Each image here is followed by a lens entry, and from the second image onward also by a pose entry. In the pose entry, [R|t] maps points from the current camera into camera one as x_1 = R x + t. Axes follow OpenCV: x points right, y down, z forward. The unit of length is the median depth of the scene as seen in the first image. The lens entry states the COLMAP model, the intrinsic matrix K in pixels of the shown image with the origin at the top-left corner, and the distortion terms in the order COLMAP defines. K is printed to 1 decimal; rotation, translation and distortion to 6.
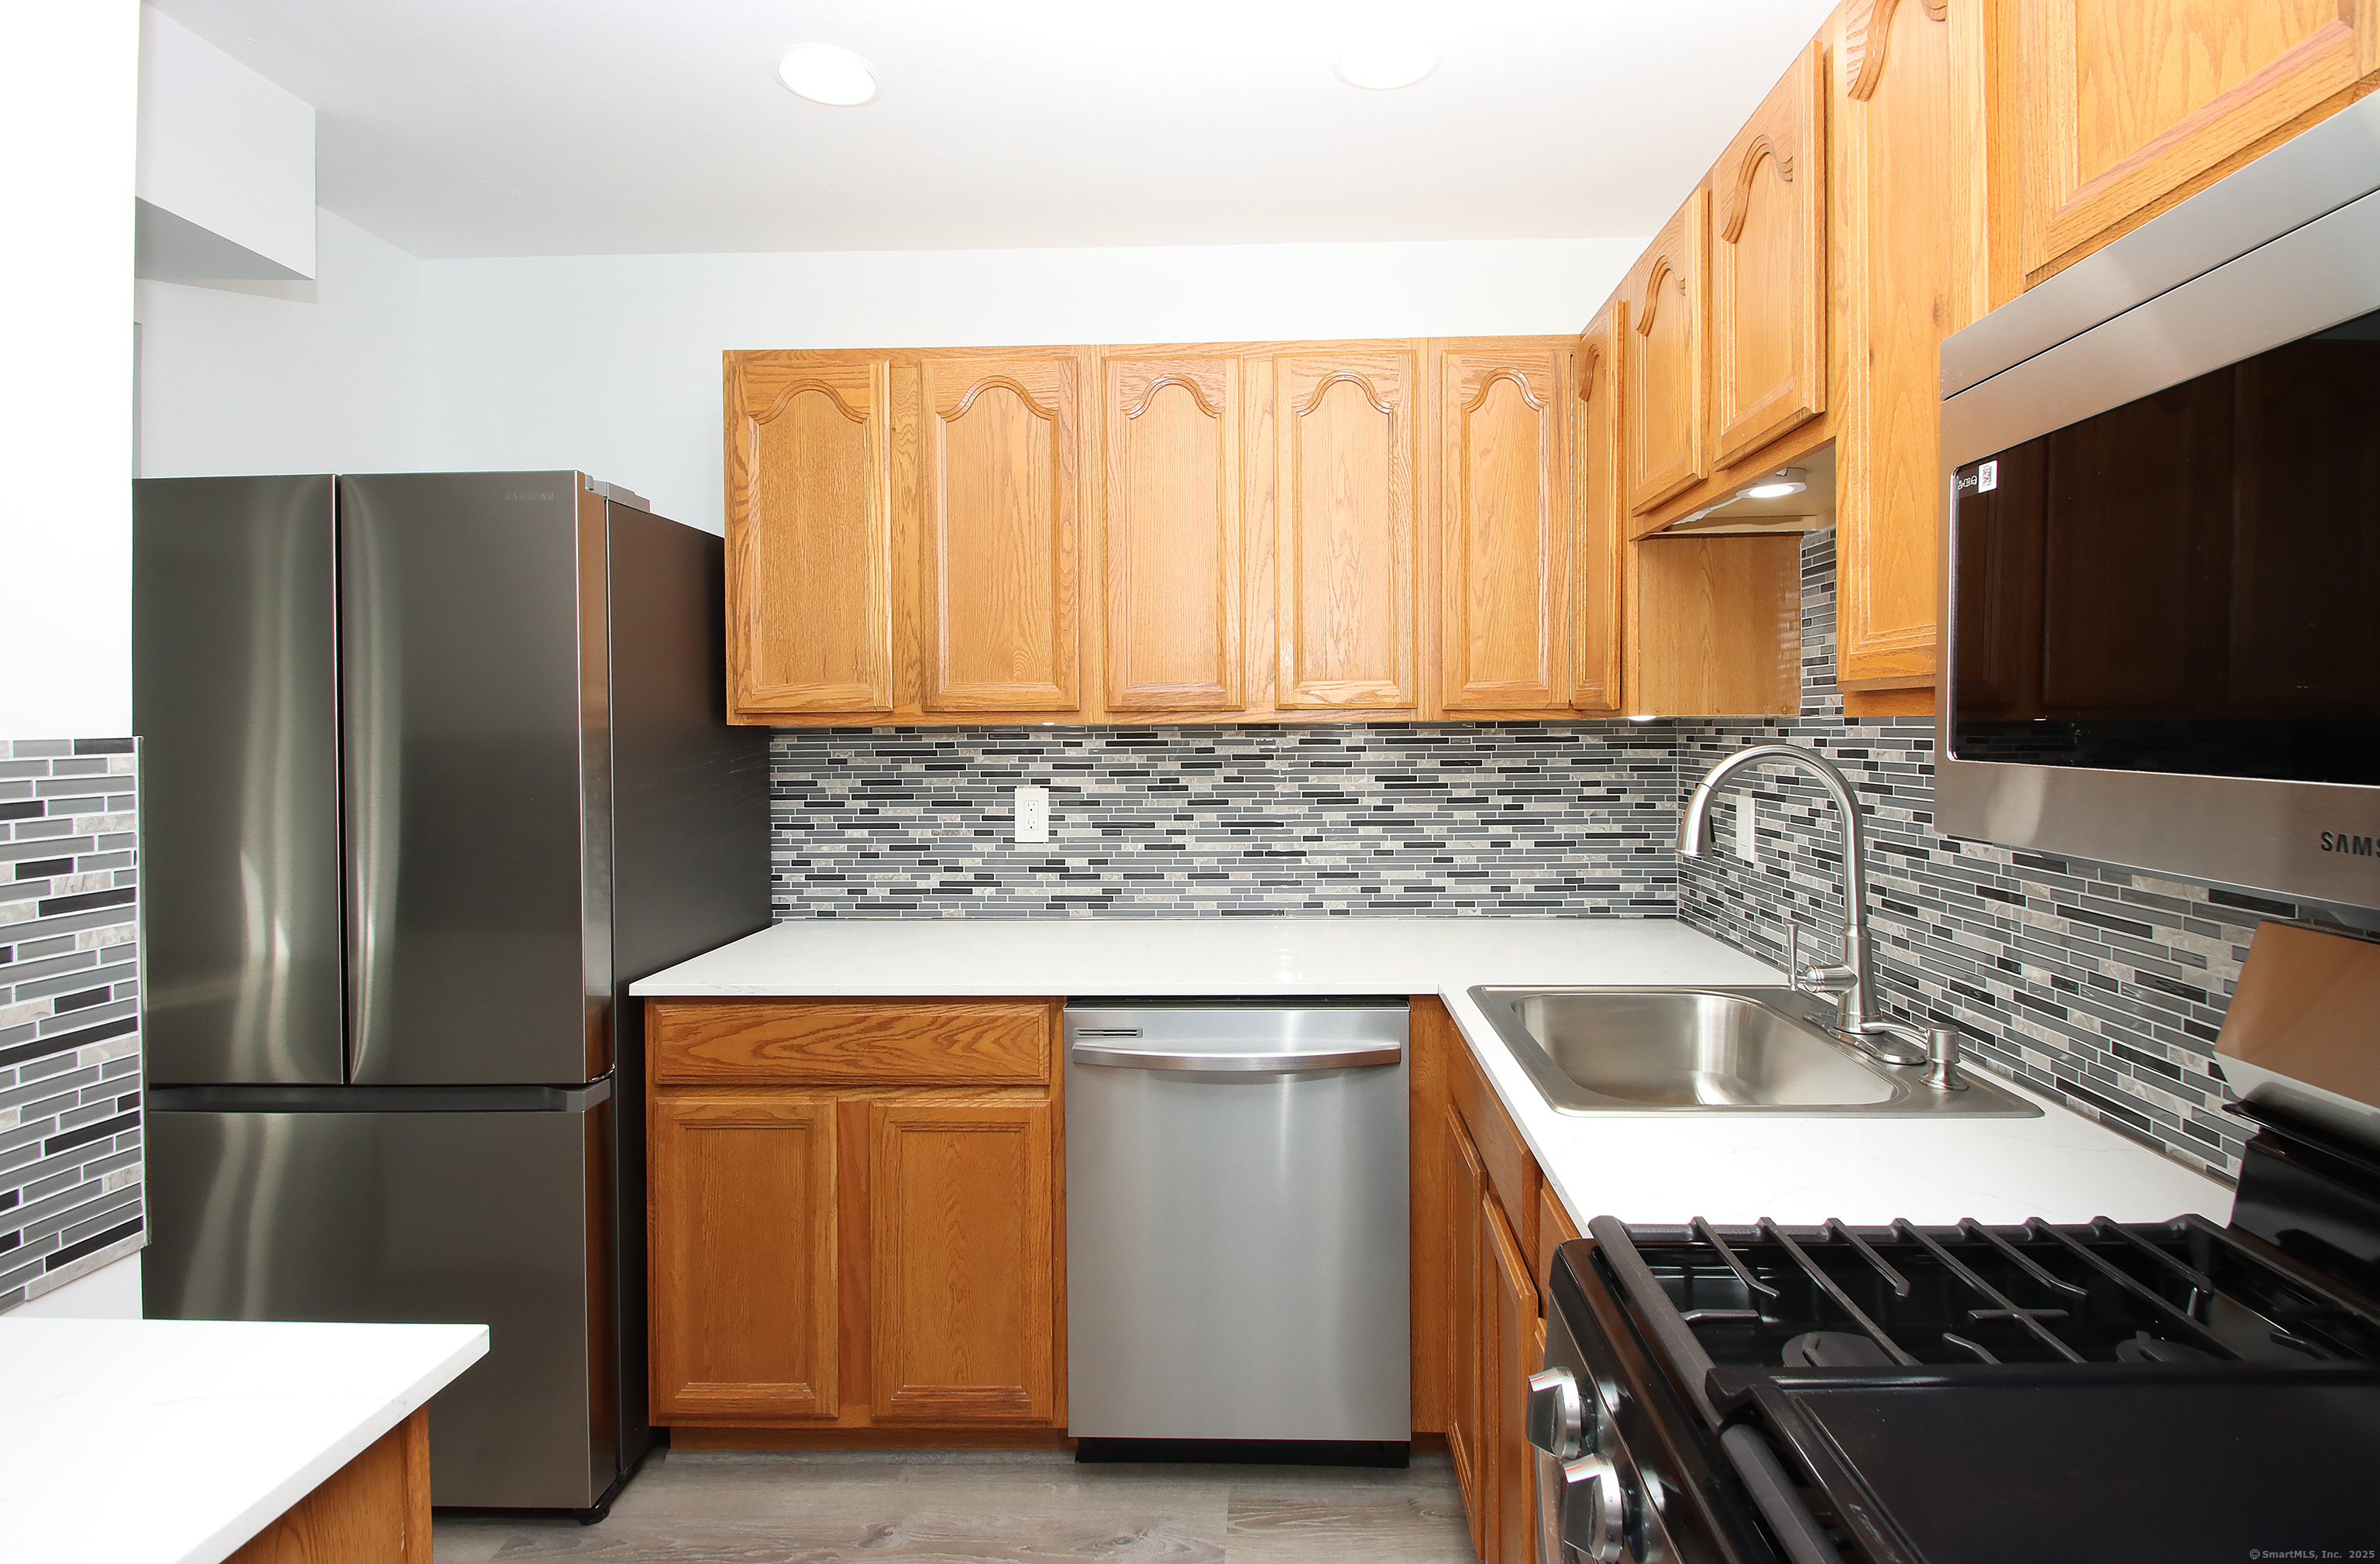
lens RADIAL K [[1123.0, 0, 1247.2], [0, 1123.0, 748.7], [0, 0, 1]] dist [0.001121, -0.016702]
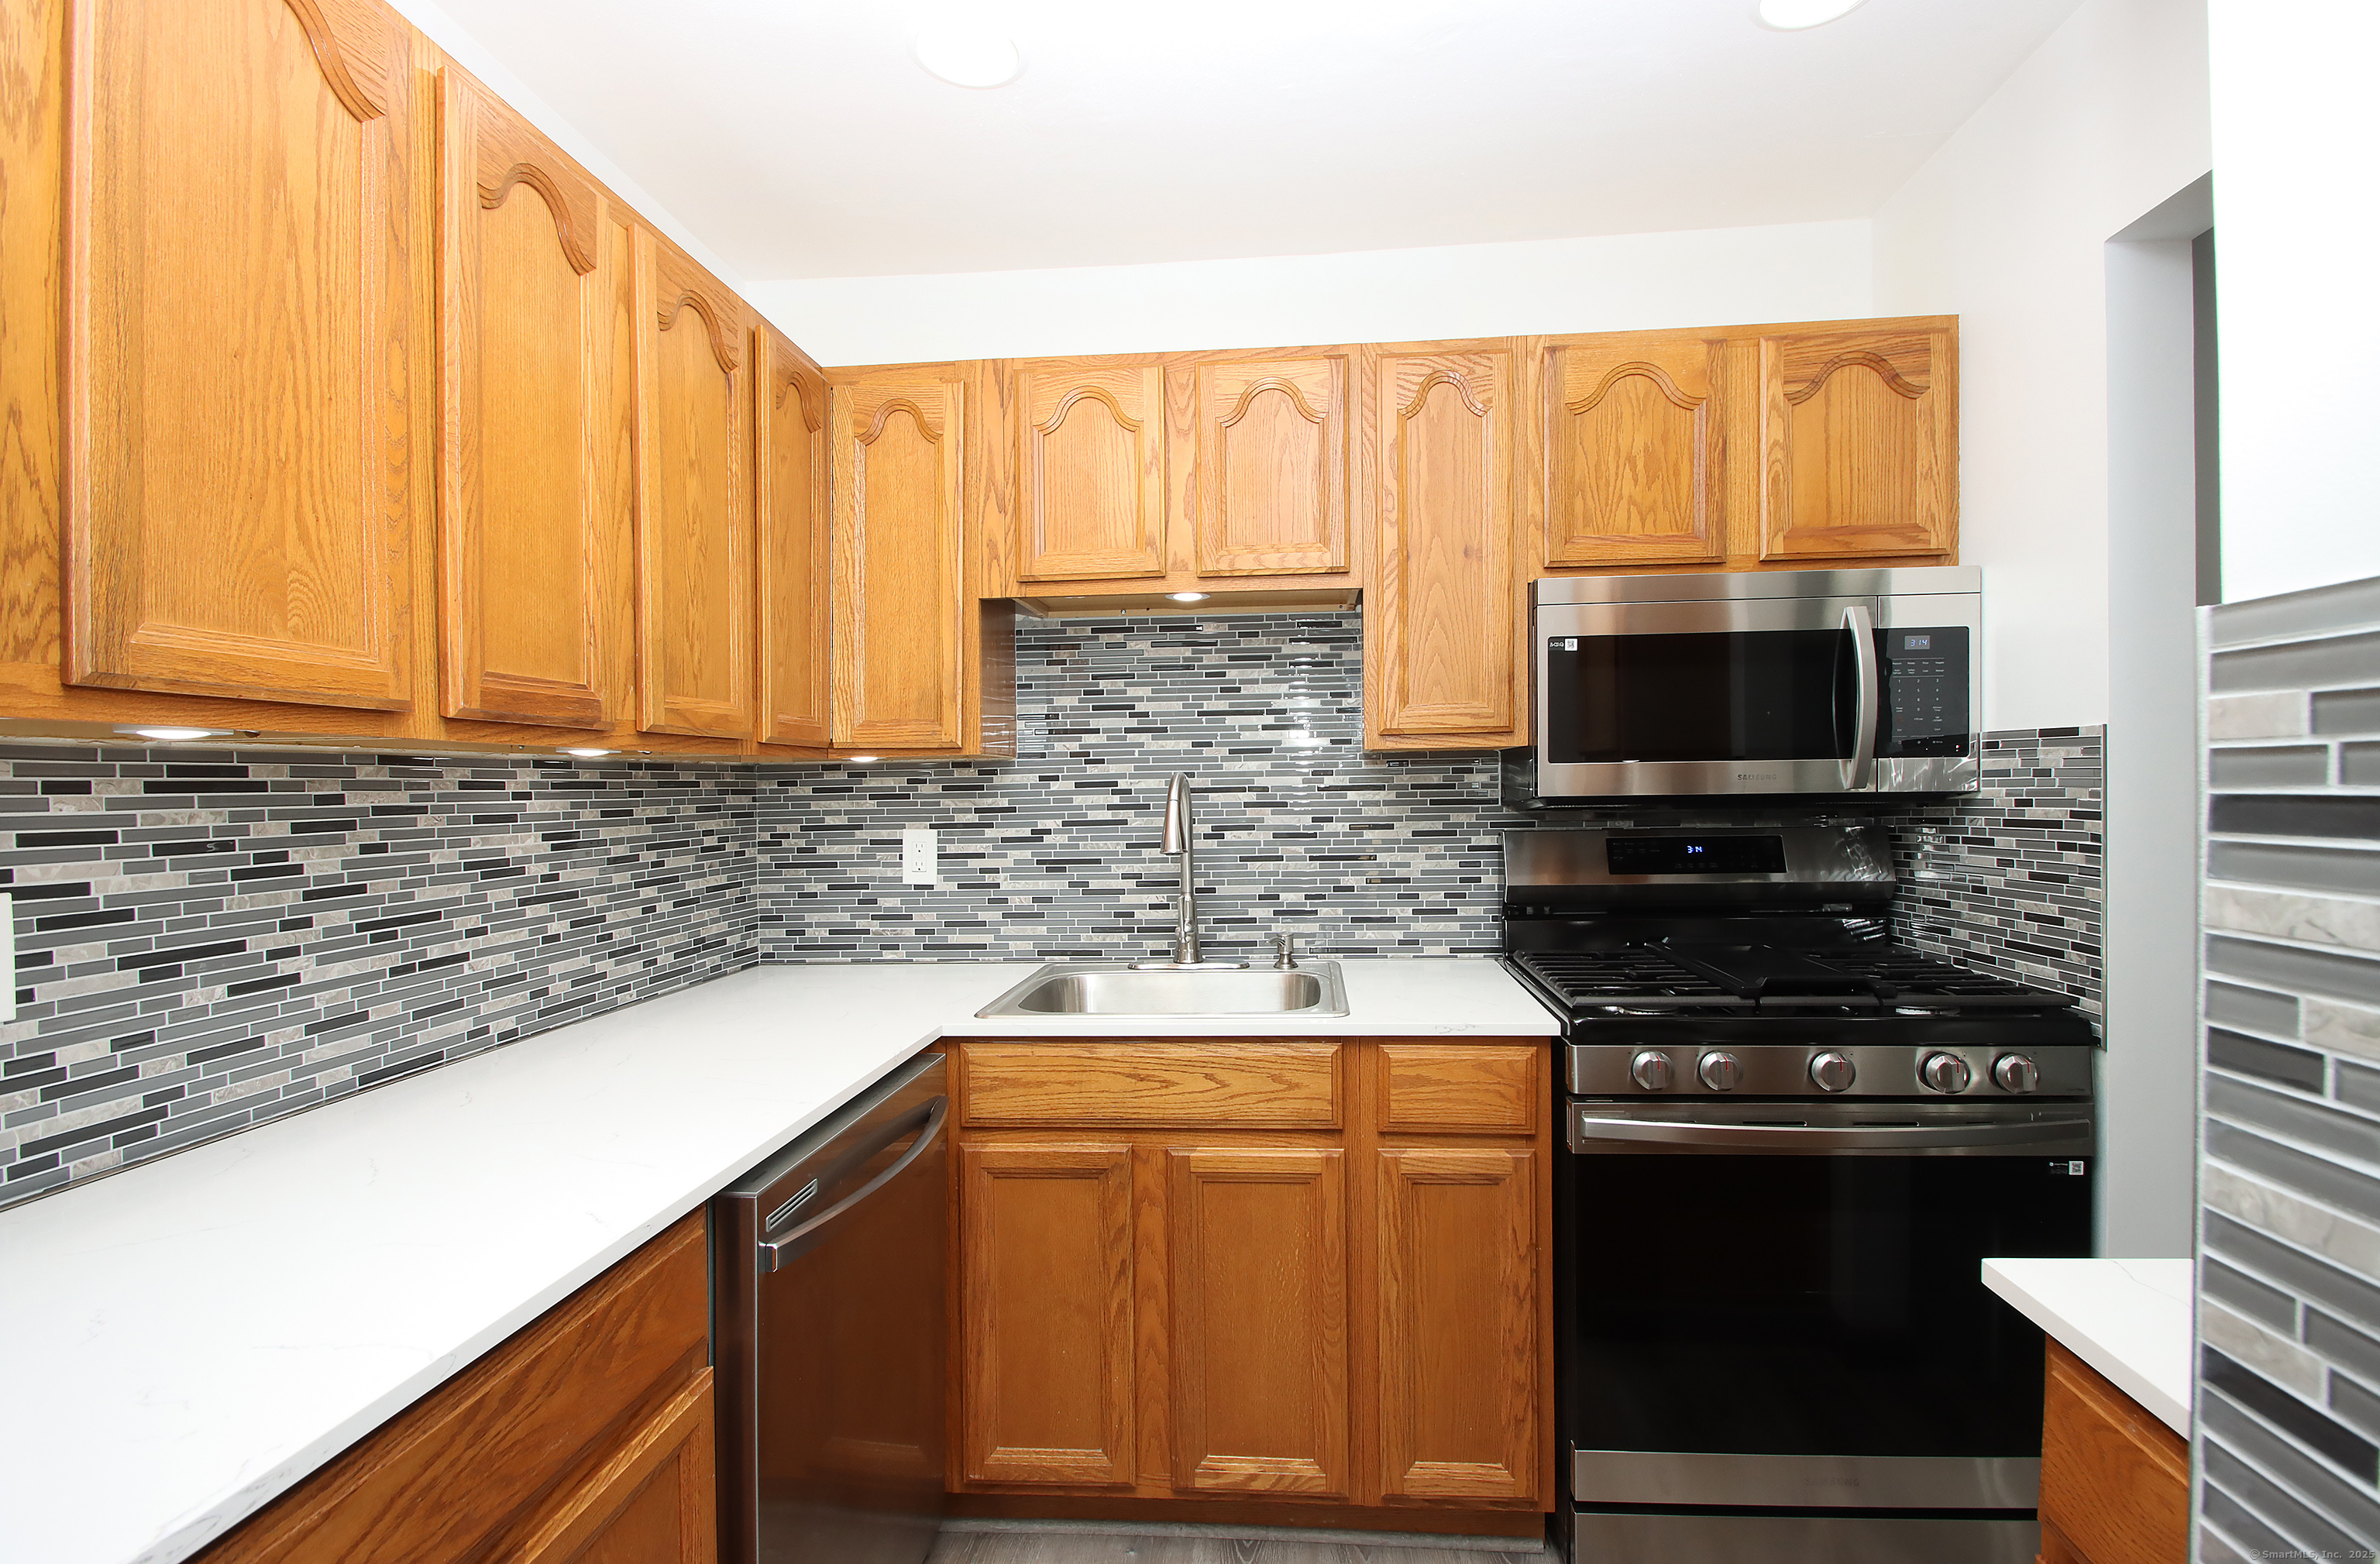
lens RADIAL K [[1174.4, 0, 1110.7], [0, 1174.4, 806.3], [0, 0, 1]] dist [0.010286, -0.018518]
pose [[0.066753, -0.005821, 0.997753, -0.653182], [0.037899, 0.999276, 0.003294, 0.019406], [-0.997050, 0.037594, 0.066925, 0.624593]]
